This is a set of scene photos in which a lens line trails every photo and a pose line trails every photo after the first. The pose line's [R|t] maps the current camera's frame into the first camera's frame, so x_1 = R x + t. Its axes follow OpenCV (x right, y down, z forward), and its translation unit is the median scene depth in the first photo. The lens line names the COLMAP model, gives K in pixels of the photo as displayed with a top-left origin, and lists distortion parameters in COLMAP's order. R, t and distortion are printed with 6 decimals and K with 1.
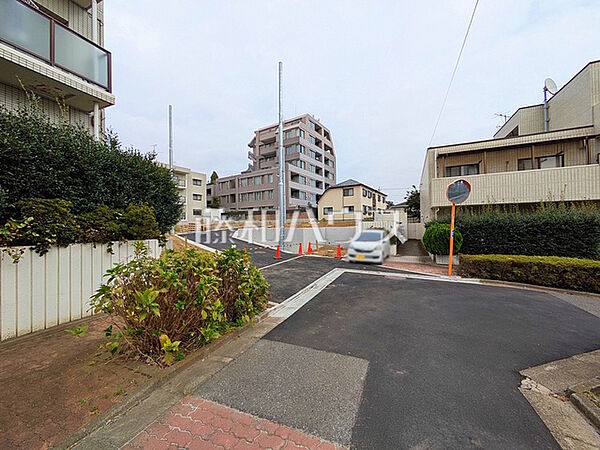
lens RADIAL K [[236.8, 0, 299.4], [0, 236.8, 224.5], [0, 0, 1]] dist [-0.000551, 0.002100]
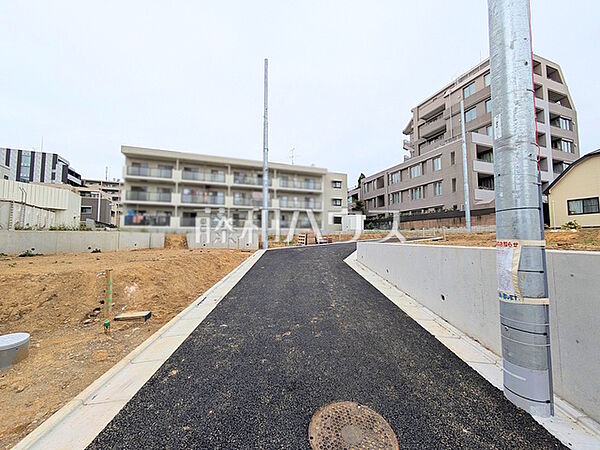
lens RADIAL K [[236.8, 0, 299.4], [0, 236.8, 224.5], [0, 0, 1]] dist [-0.000551, 0.002100]
pose [[0.794749, -0.024237, -0.606454, -0.031699], [-0.004983, 0.998908, -0.046452, 0.002096], [0.606917, 0.039940, 0.793761, 0.258010]]
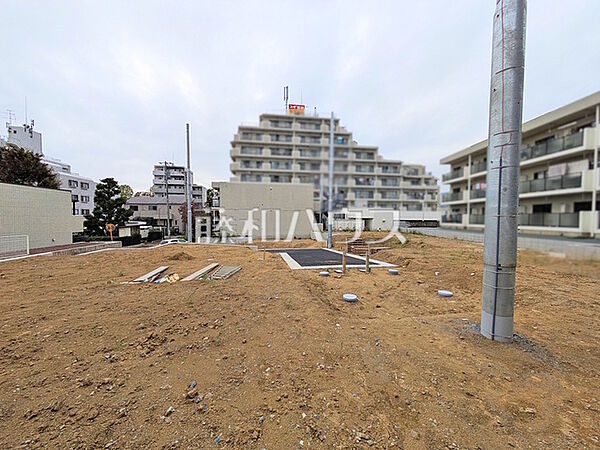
lens RADIAL K [[236.8, 0, 299.4], [0, 236.8, 224.5], [0, 0, 1]] dist [-0.000551, 0.002100]
pose [[-0.853839, 0.023845, -0.519990, 0.033666], [0.012120, 0.999590, 0.025936, -0.039521], [0.520396, 0.015843, -0.853778, 0.844760]]
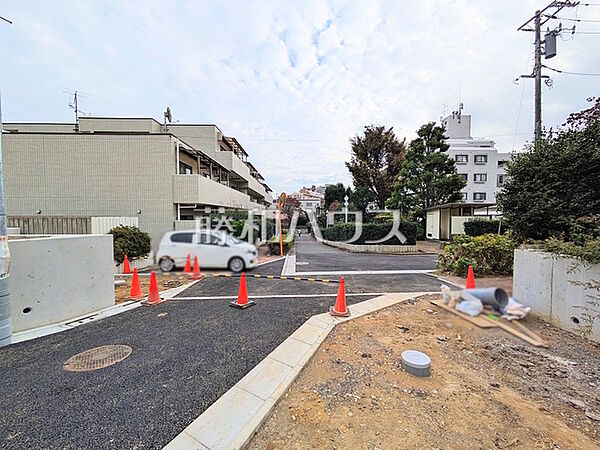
lens RADIAL K [[236.8, 0, 299.4], [0, 236.8, 224.5], [0, 0, 1]] dist [-0.000551, 0.002100]
pose [[-0.444284, -0.021709, 0.895623, -0.129498], [-0.004429, 0.999747, 0.022036, -0.002819], [-0.895875, 0.005824, -0.444268, 0.275388]]
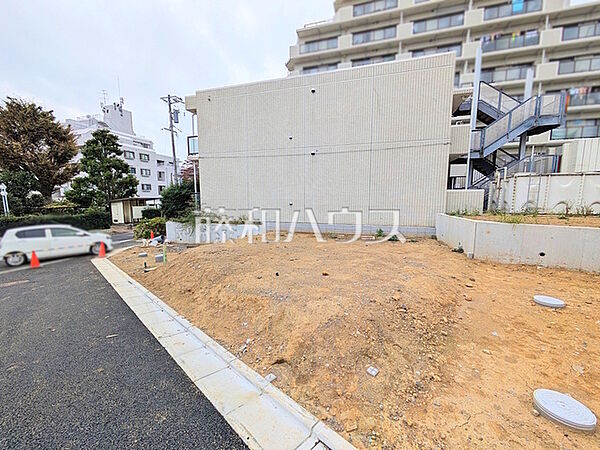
lens RADIAL K [[236.8, 0, 299.4], [0, 236.8, 224.5], [0, 0, 1]] dist [-0.000551, 0.002100]
pose [[-0.993662, 0.025486, -0.109486, -0.213398], [0.014608, 0.994977, 0.099035, -0.014414], [0.111460, 0.096808, -0.989042, 0.459675]]
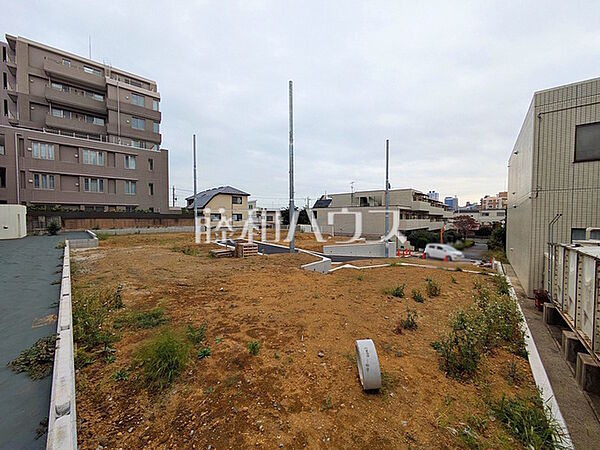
lens RADIAL K [[236.8, 0, 299.4], [0, 236.8, 224.5], [0, 0, 1]] dist [-0.000551, 0.002100]
pose [[0.235553, -0.016028, 0.971729, -0.608515], [-0.009347, 0.999780, 0.018756, -0.042294], [-0.971817, -0.013501, 0.235351, 0.394750]]
